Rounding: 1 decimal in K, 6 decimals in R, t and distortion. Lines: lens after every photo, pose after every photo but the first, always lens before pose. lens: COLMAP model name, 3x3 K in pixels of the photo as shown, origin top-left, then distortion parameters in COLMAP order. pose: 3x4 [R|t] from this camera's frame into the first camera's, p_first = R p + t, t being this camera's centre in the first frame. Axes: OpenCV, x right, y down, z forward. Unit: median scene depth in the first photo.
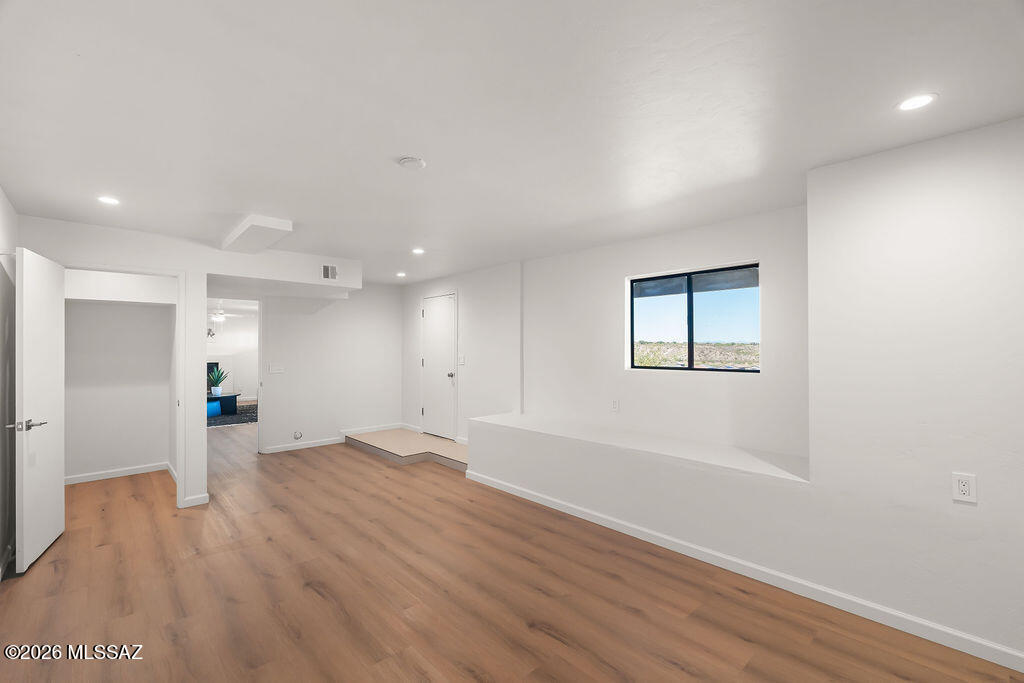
lens RADIAL K [[454.6, 0, 514.8], [0, 454.6, 341.8], [0, 0, 1]] dist [0.000289, 0.000030]
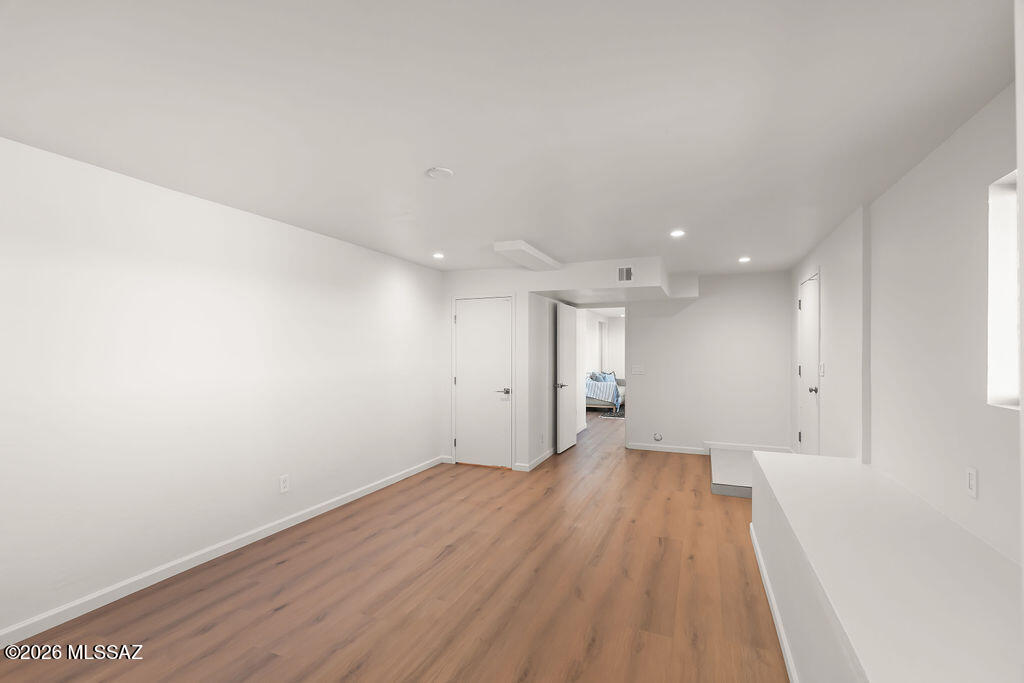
lens RADIAL K [[454.6, 0, 510.8], [0, 454.6, 362.0], [0, 0, 1]] dist [0.000289, 0.000030]
pose [[0.397602, 0.026817, -0.917166, 0.403702], [0.012048, 0.999334, 0.034442, -0.001149], [0.917479, -0.024744, 0.397014, 0.381626]]
